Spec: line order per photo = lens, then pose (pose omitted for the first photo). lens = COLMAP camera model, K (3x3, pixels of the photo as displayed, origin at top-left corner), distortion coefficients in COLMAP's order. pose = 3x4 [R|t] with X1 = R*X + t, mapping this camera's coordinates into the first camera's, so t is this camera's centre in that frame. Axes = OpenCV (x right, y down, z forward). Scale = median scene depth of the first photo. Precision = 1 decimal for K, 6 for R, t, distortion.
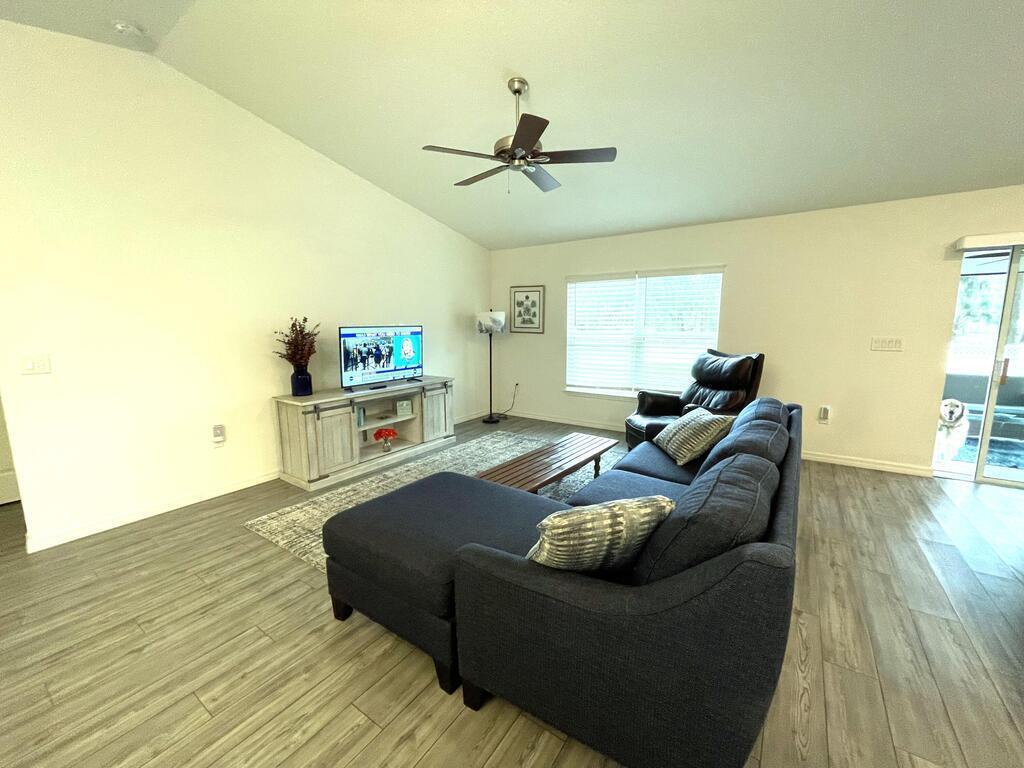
lens RADIAL K [[413.8, 0, 513.2], [0, 413.8, 382.8], [0, 0, 1]] dist [-0.001438, -0.000374]
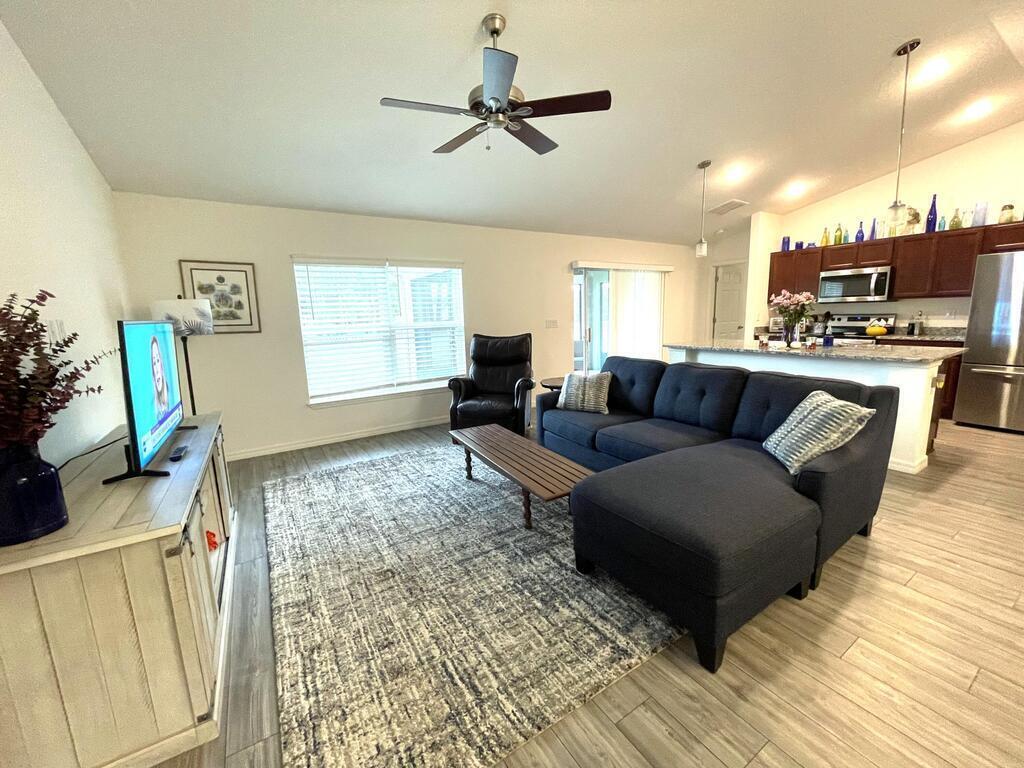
lens RADIAL K [[413.8, 0, 512.7], [0, 413.8, 384.0], [0, 0, 1]] dist [-0.001438, -0.000374]
pose [[0.394174, -0.161559, 0.904724, -0.538428], [0.161730, 0.981258, 0.104762, -0.049031], [-0.904693, 0.105027, 0.412916, 0.434139]]
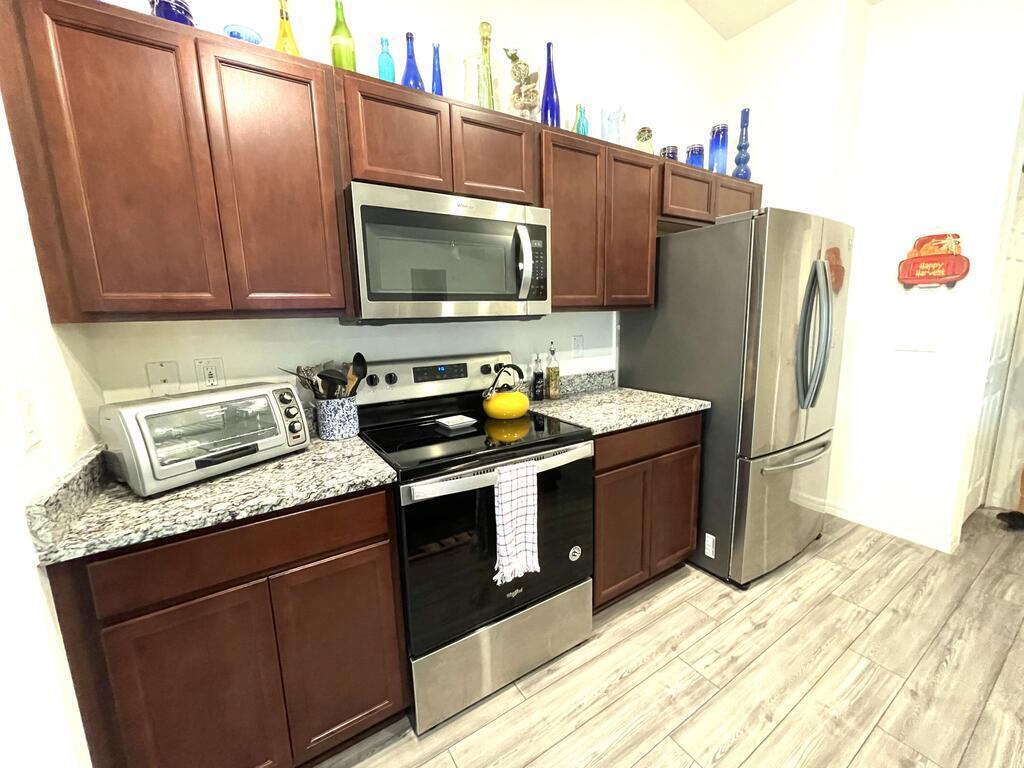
lens RADIAL K [[413.8, 0, 514.7], [0, 413.8, 385.8], [0, 0, 1]] dist [-0.001438, -0.000374]
pose [[-0.921194, -0.039144, 0.387130, 0.870371], [0.085551, 0.950206, 0.299649, -0.043230], [-0.379583, 0.309154, -0.871975, 0.304921]]
